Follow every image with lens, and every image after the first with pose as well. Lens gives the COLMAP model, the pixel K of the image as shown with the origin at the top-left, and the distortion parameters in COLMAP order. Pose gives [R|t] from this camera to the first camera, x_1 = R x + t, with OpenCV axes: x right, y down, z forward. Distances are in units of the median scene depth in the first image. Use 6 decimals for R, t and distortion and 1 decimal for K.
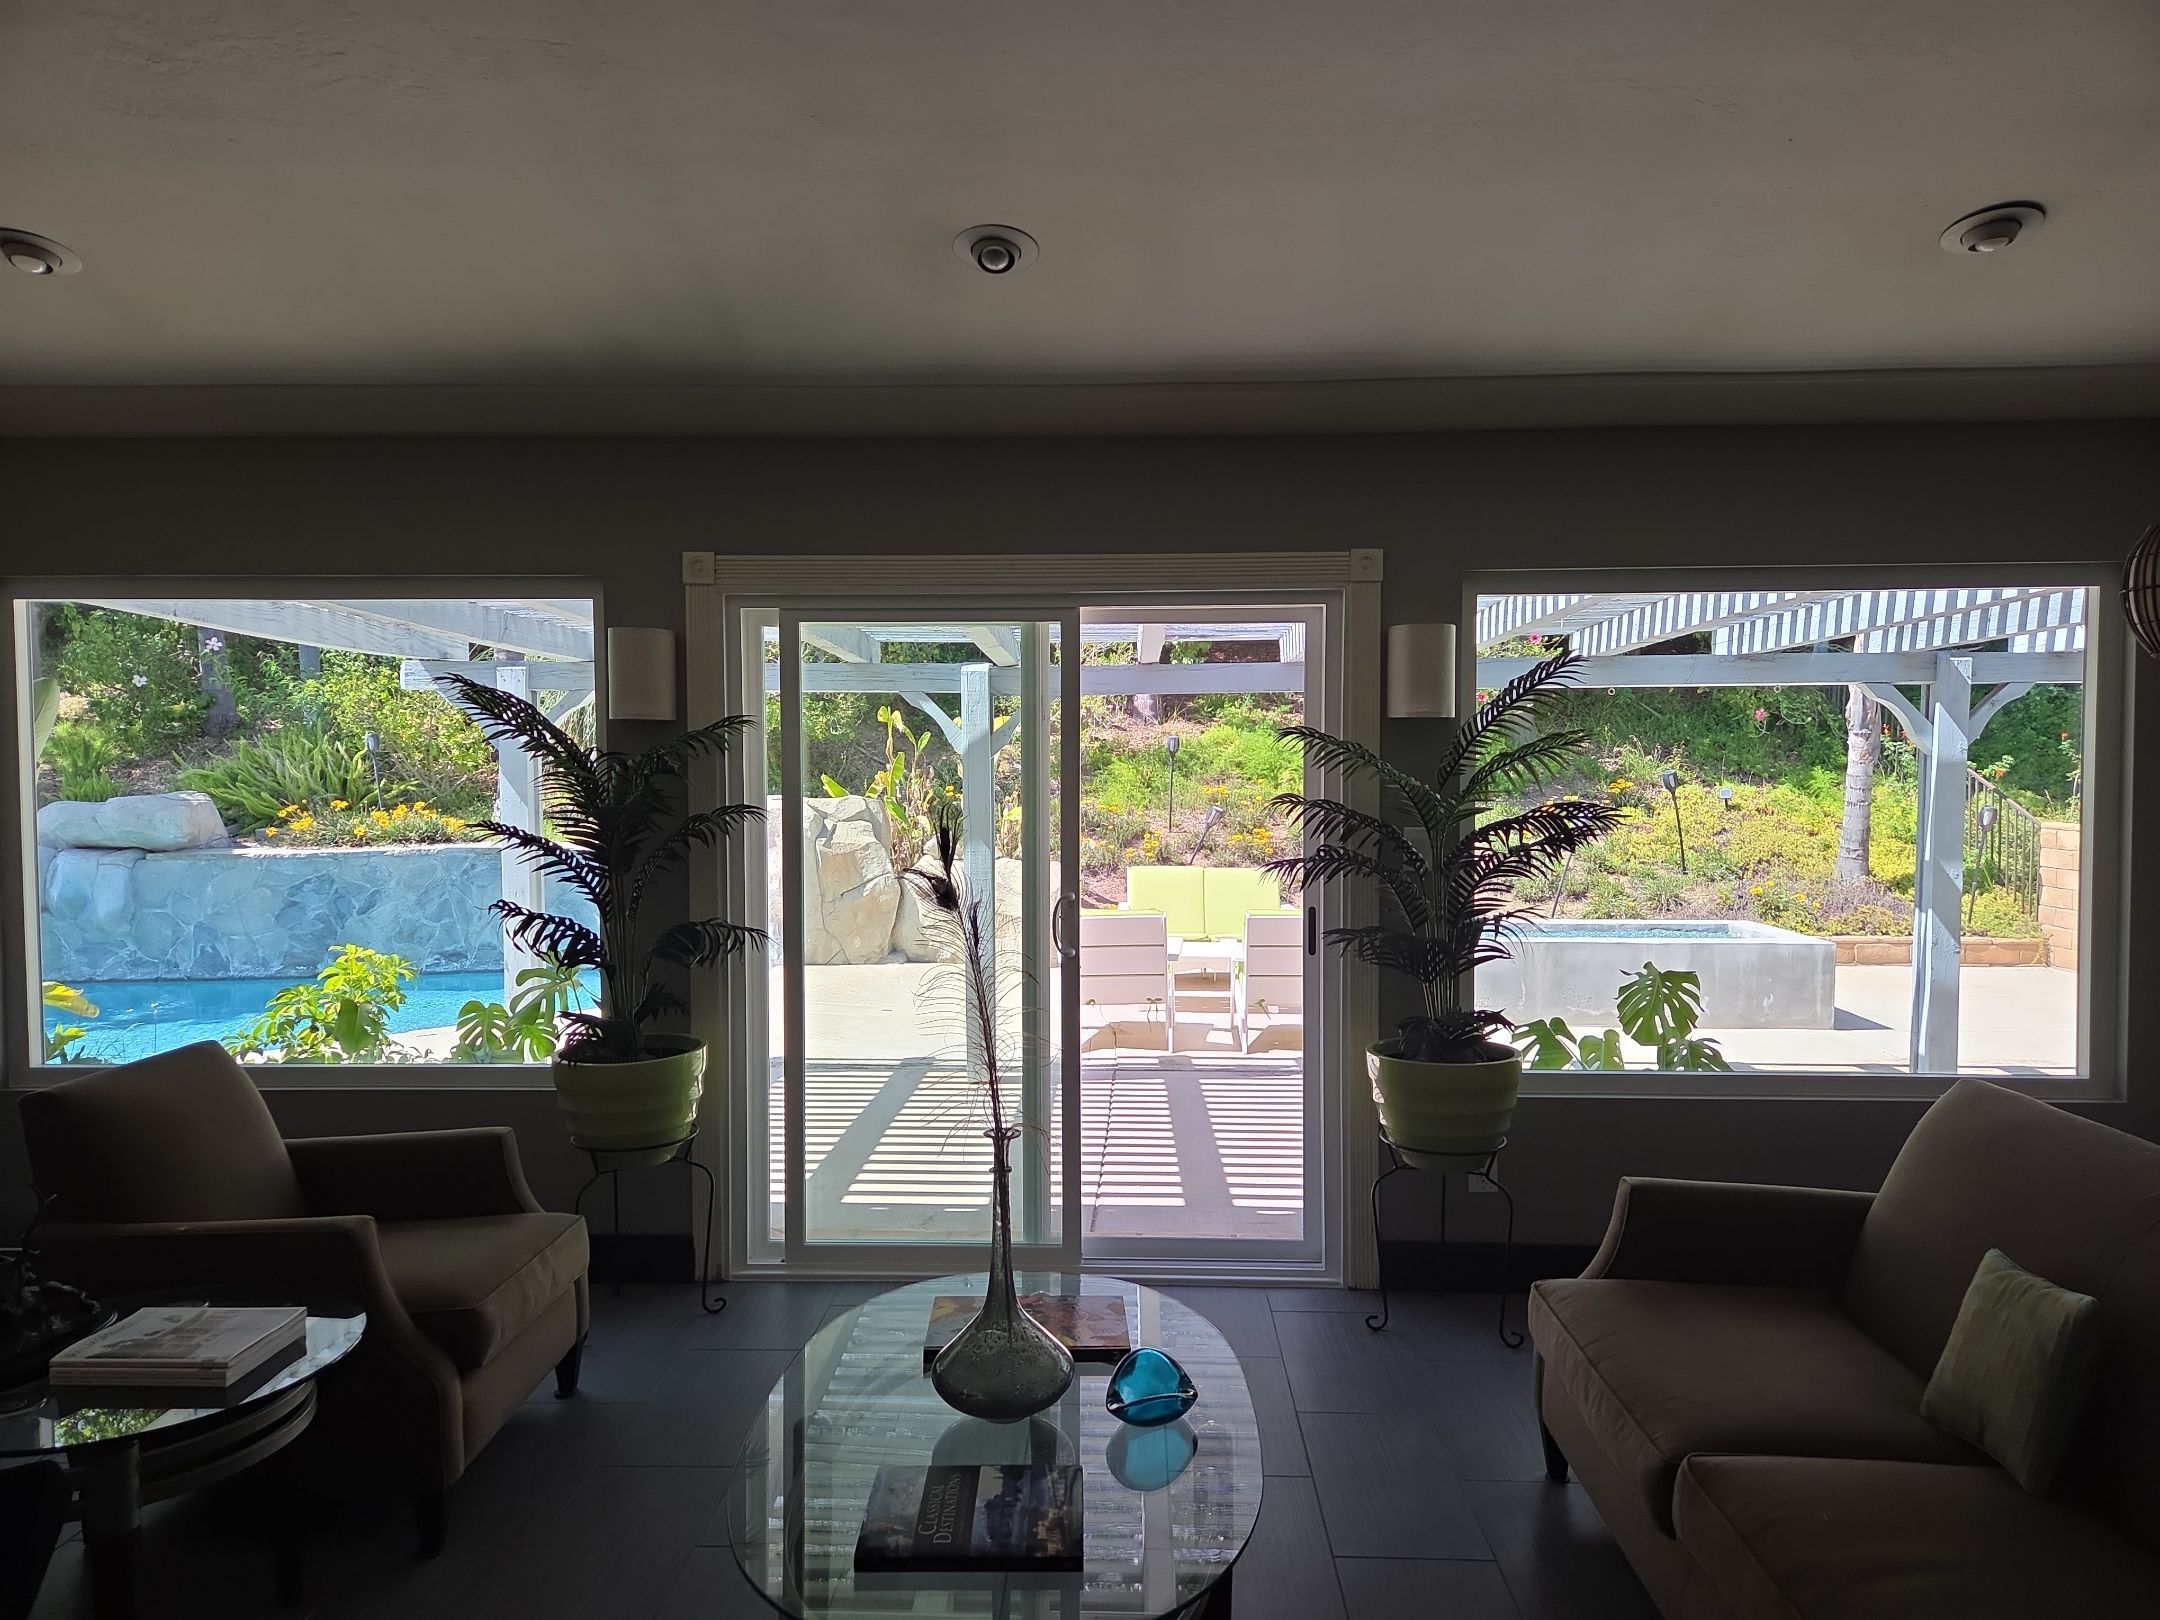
lens RADIAL K [[1489.6, 0, 1080.0], [0, 1489.6, 810.0], [0, 0, 1]] dist [-0.003607, -0.000653]
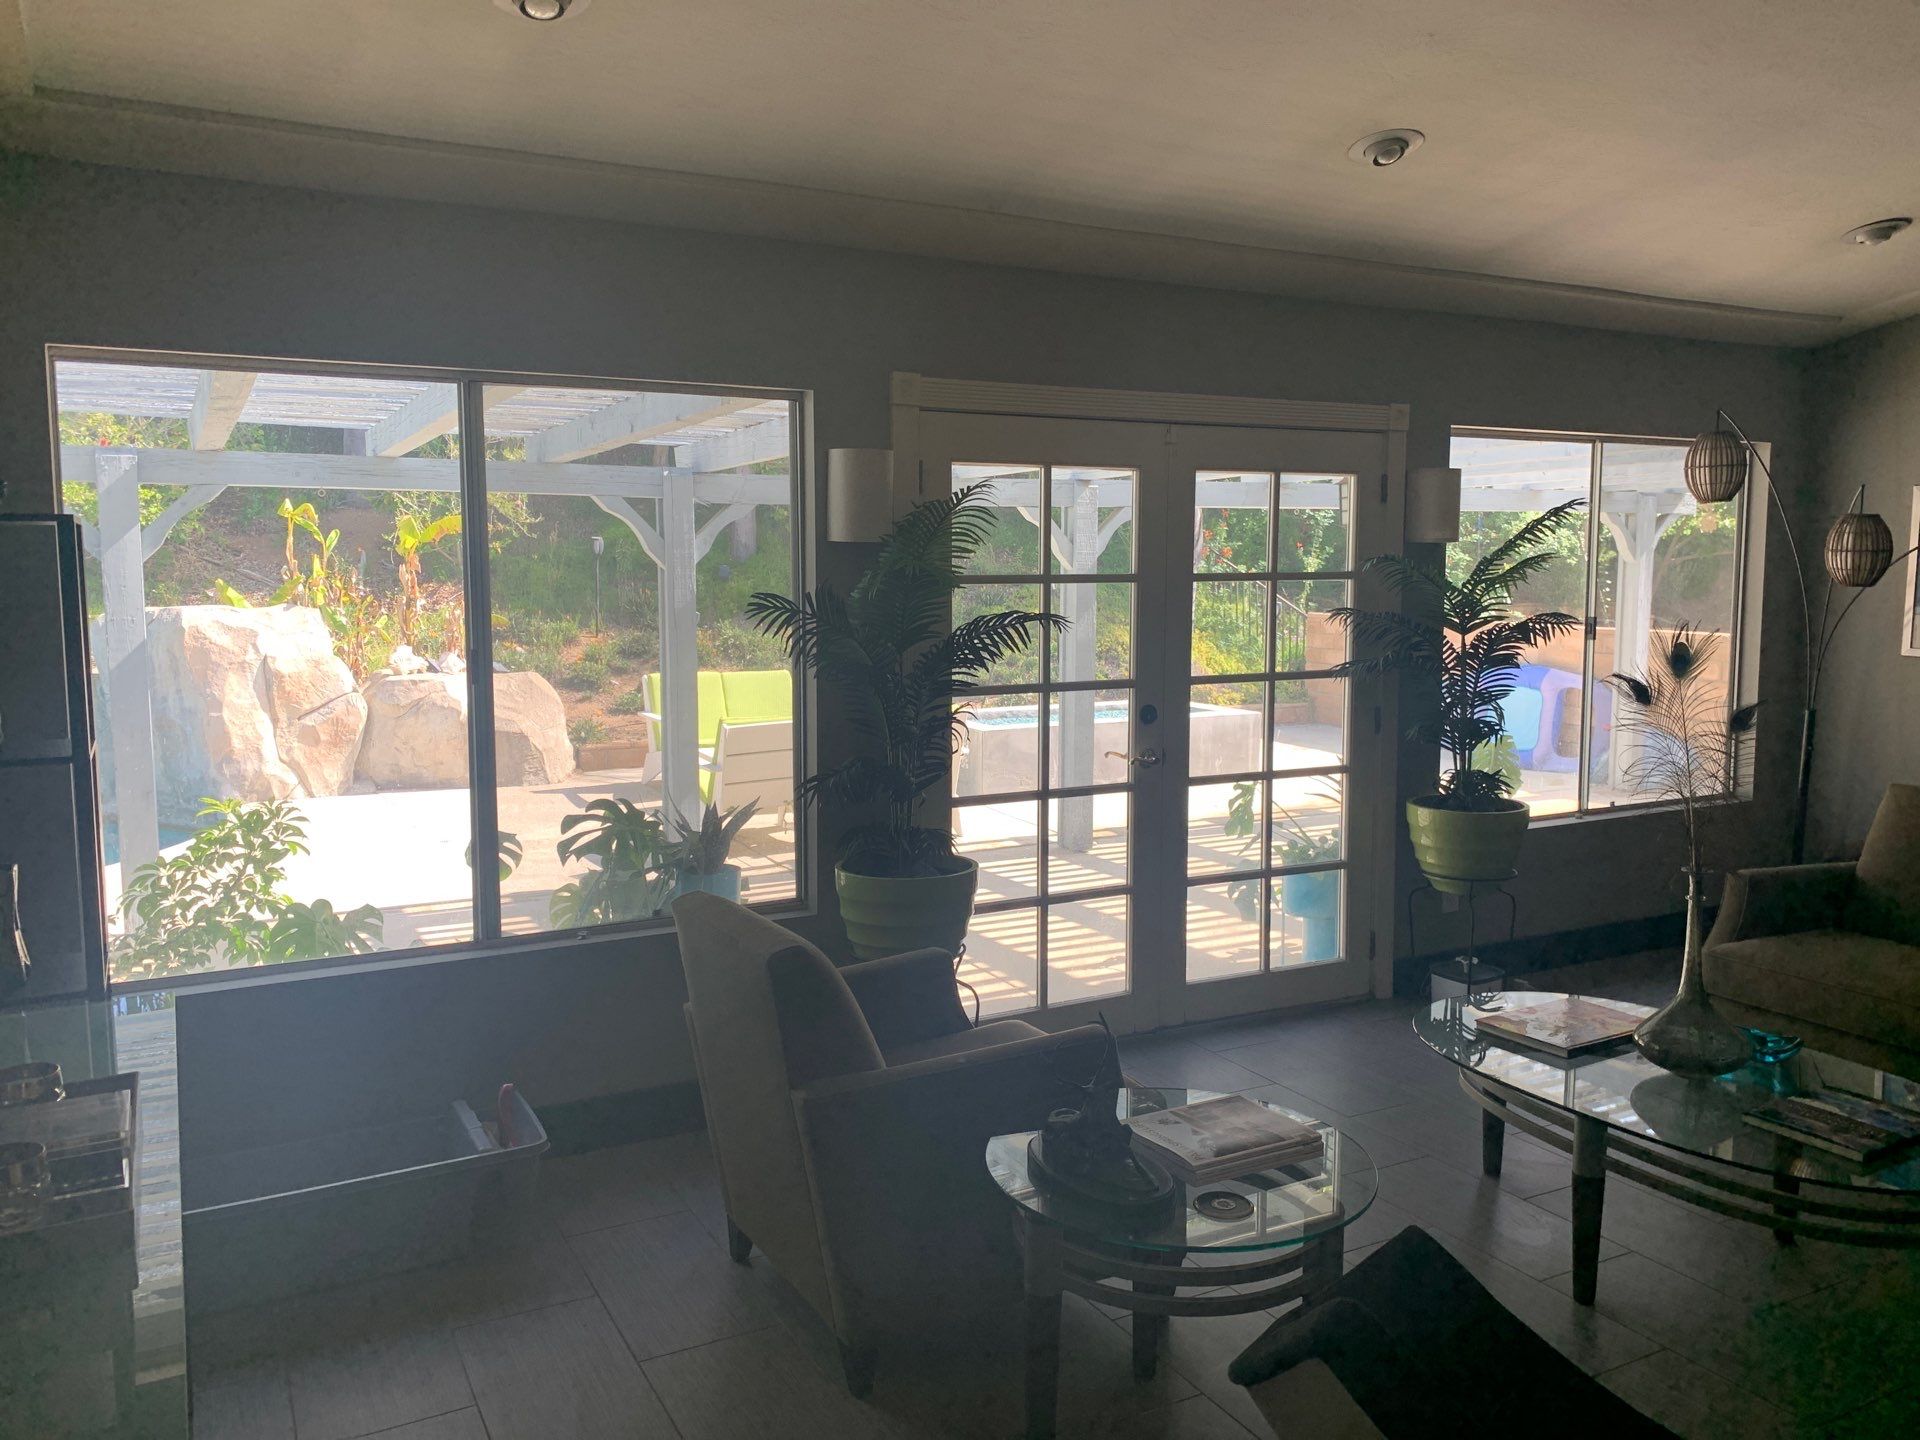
lens RADIAL K [[1495.3, 0, 960.0], [0, 1495.3, 720.0], [0, 0, 1]] dist [-0.006596, -0.007816]
pose [[0.864858, -0.052500, 0.499264, -0.743786], [0.014009, 0.996653, 0.080536, -0.019710], [-0.501821, -0.062658, 0.862699, 0.094986]]
